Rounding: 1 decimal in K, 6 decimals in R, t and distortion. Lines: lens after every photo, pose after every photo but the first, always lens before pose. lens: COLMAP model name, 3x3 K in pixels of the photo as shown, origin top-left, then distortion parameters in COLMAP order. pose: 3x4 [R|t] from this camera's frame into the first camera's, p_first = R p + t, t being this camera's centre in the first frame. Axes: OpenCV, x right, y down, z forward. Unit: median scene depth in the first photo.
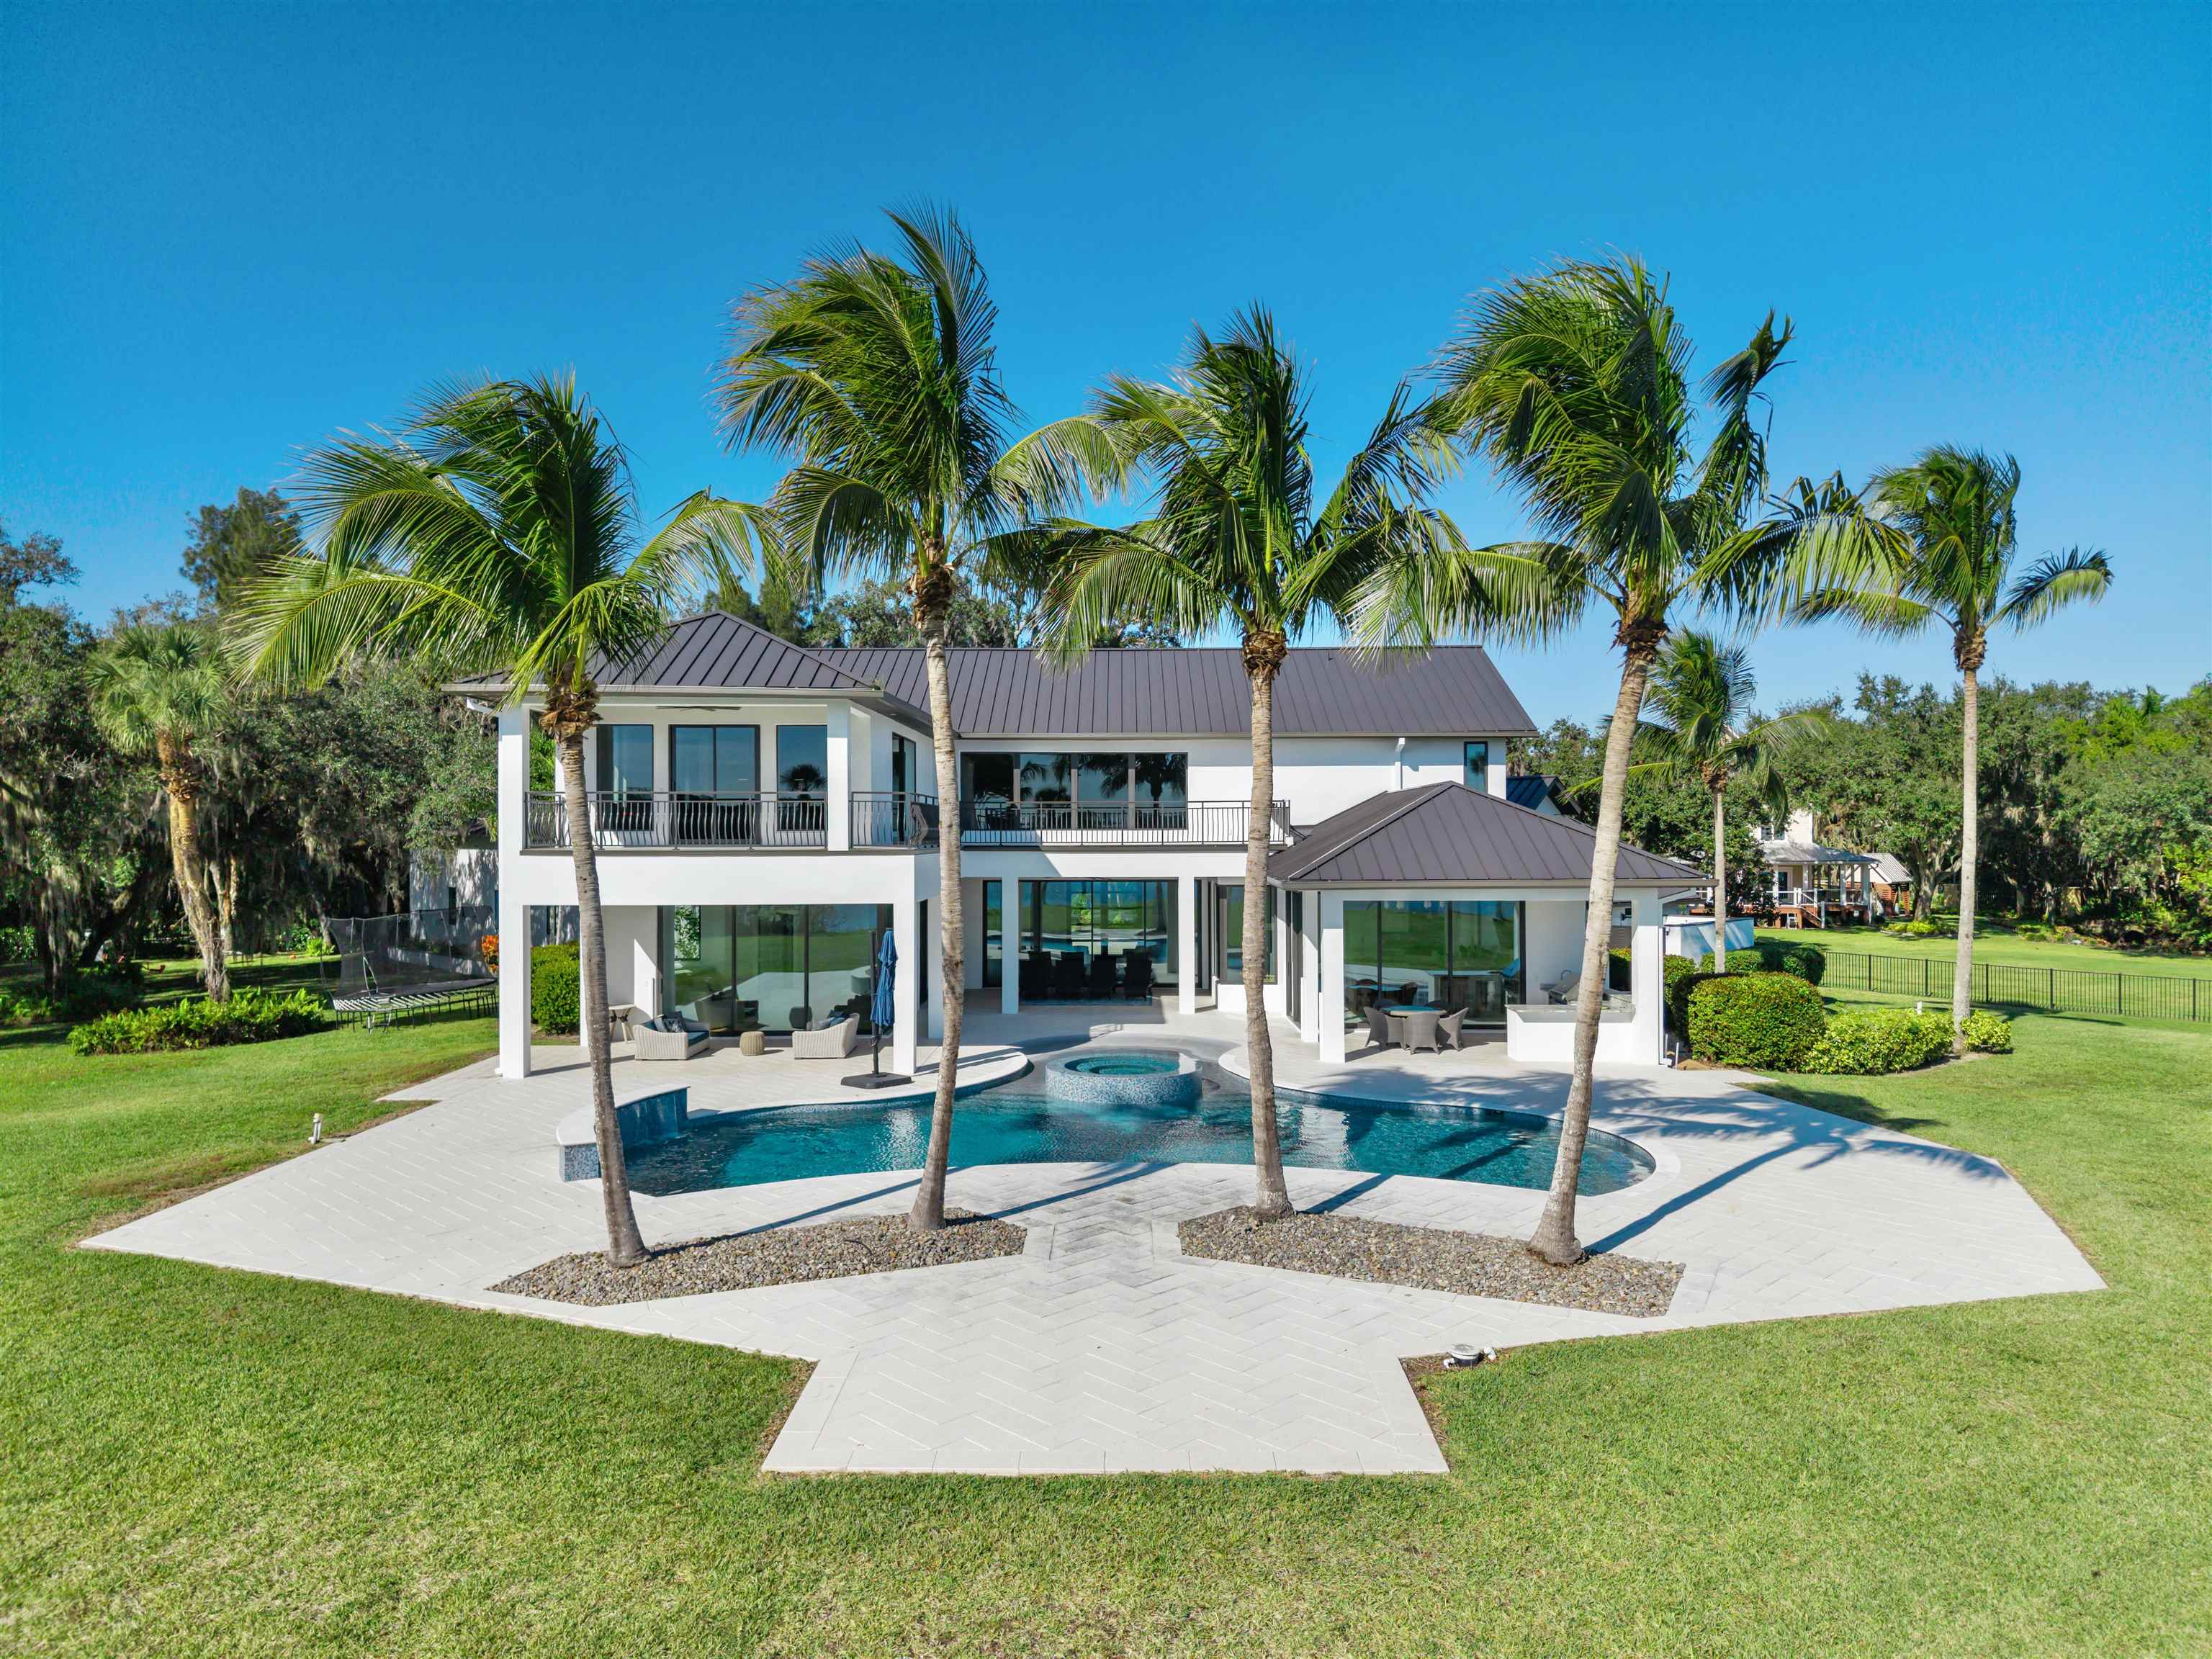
lens RADIAL K [[1474.8, 0, 1106.0], [0, 1474.8, 829.5], [0, 0, 1]] dist [0.036924, -0.033423]
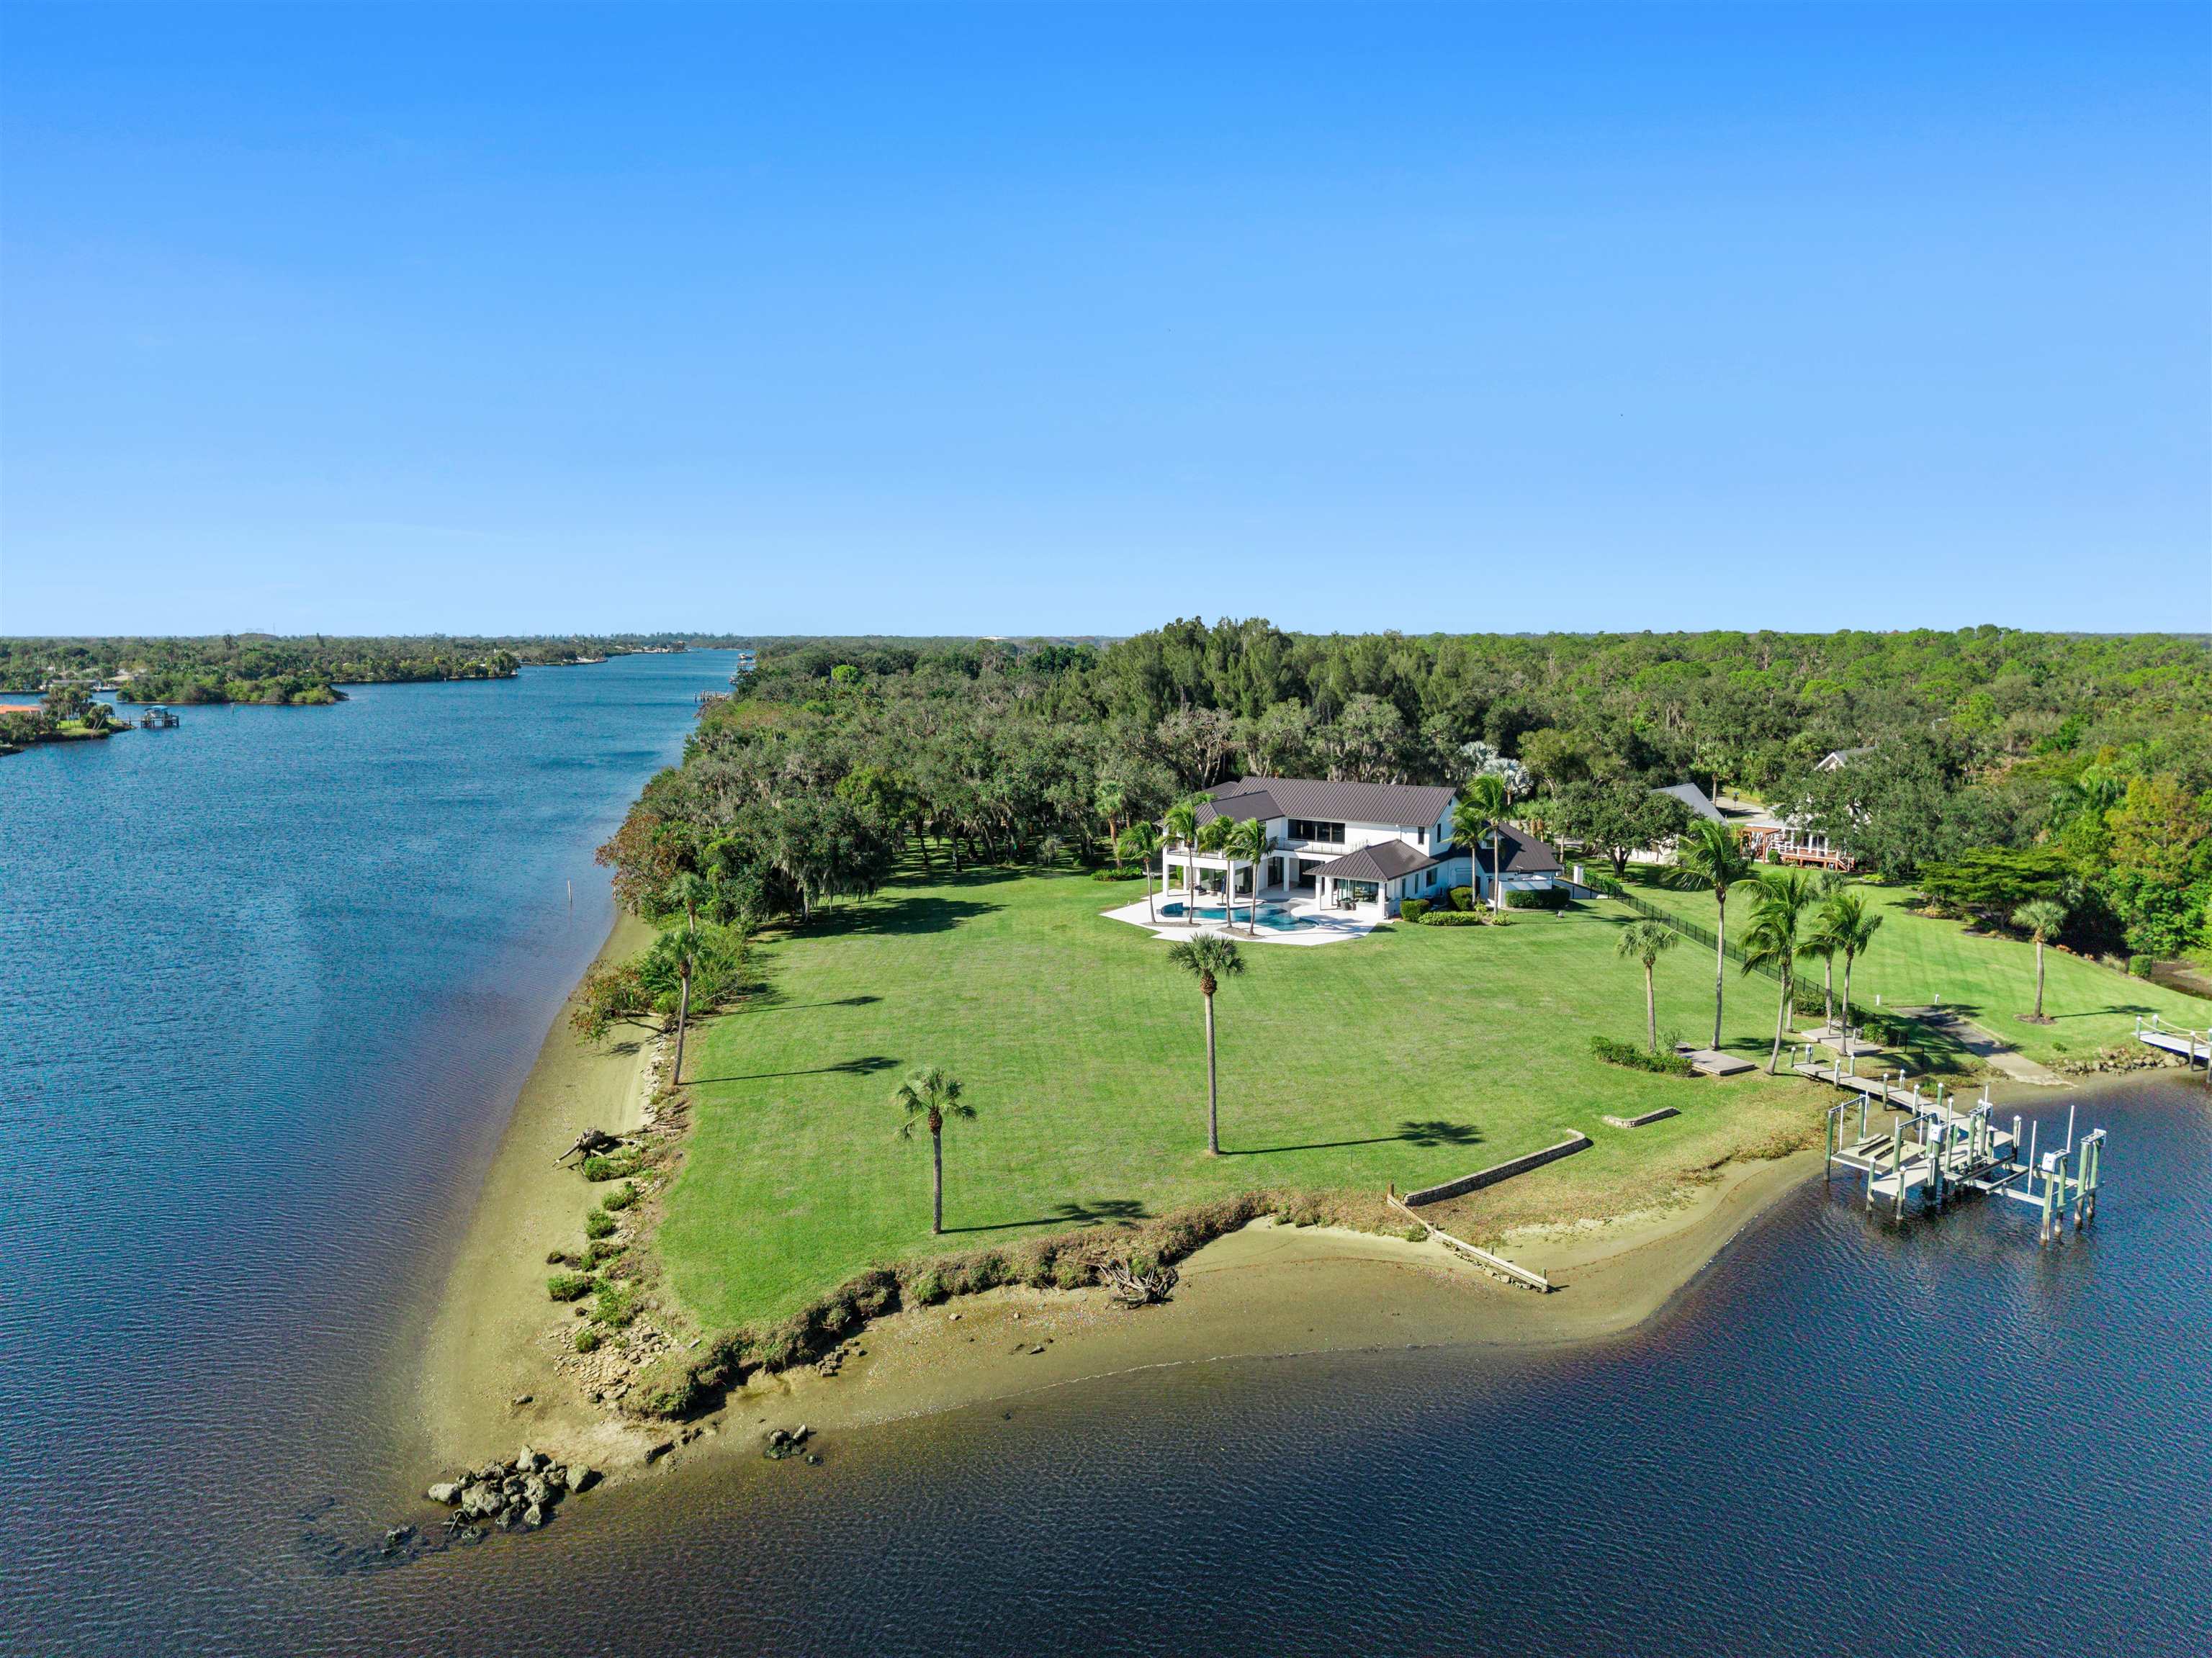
lens RADIAL K [[1474.7, 0, 1106.0], [0, 1474.7, 829.0], [0, 0, 1]] dist [0.036924, -0.033423]
pose [[0.846058, 0.068515, -0.528670, 1.641244], [0.000221, 0.991661, 0.128871, -0.560682], [0.533091, -0.109149, 0.838988, -2.625199]]
